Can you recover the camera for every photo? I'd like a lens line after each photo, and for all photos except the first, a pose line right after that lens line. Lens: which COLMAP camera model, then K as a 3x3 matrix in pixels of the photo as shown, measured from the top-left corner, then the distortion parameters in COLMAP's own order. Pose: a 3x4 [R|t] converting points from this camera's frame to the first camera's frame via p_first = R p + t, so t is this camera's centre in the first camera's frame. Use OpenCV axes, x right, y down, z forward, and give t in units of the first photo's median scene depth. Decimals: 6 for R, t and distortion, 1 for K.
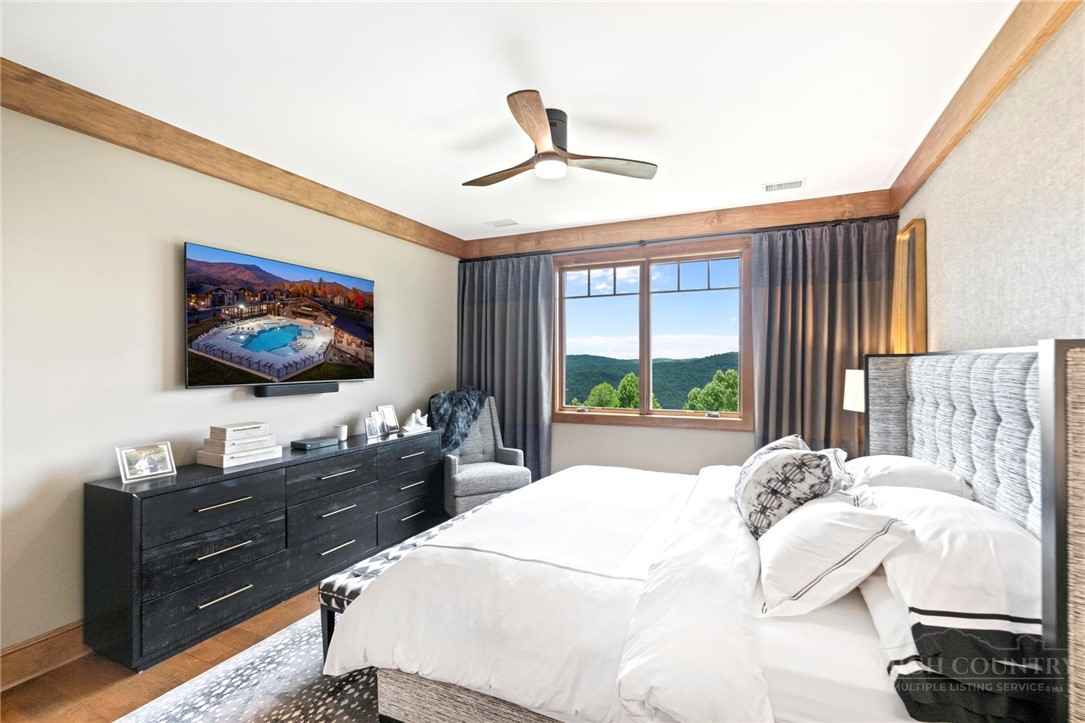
lens RADIAL K [[488.1, 0, 543.3], [0, 488.1, 358.7], [0, 0, 1]] dist [-0.009216, 0.000482]
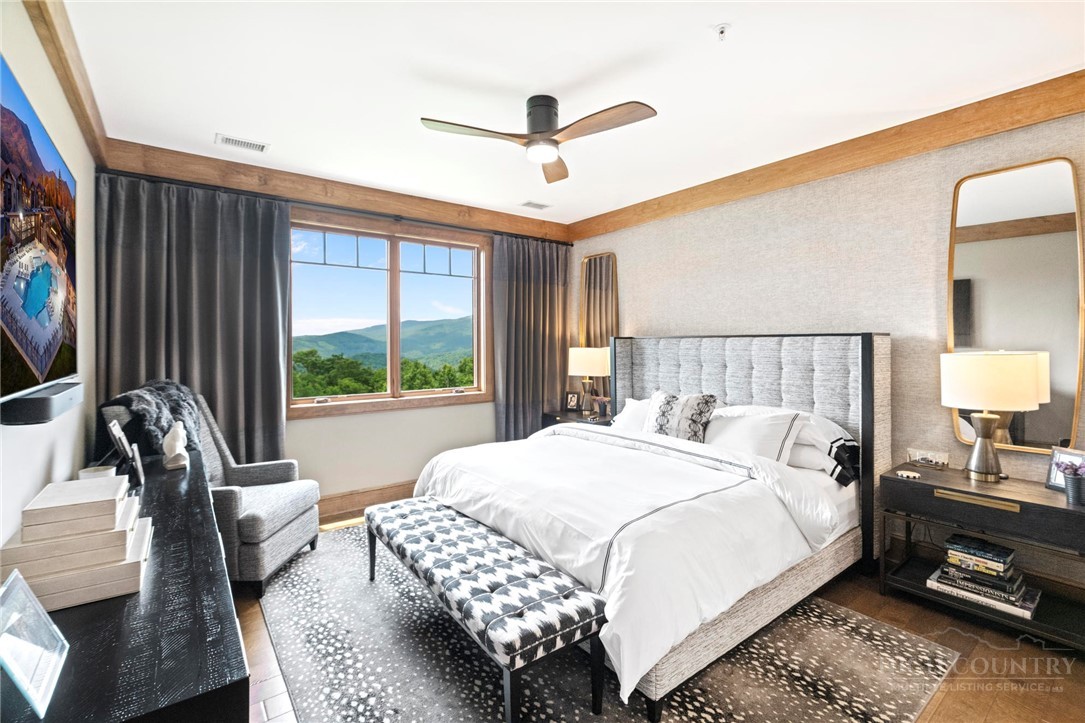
lens RADIAL K [[488.1, 0, 566.7], [0, 488.1, 340.9], [0, 0, 1]] dist [-0.009216, 0.000482]
pose [[0.449261, 0.003558, 0.893393, -0.711652], [-0.003772, 0.999991, -0.002086, 0.006109], [-0.893393, -0.002433, 0.449270, 0.396696]]
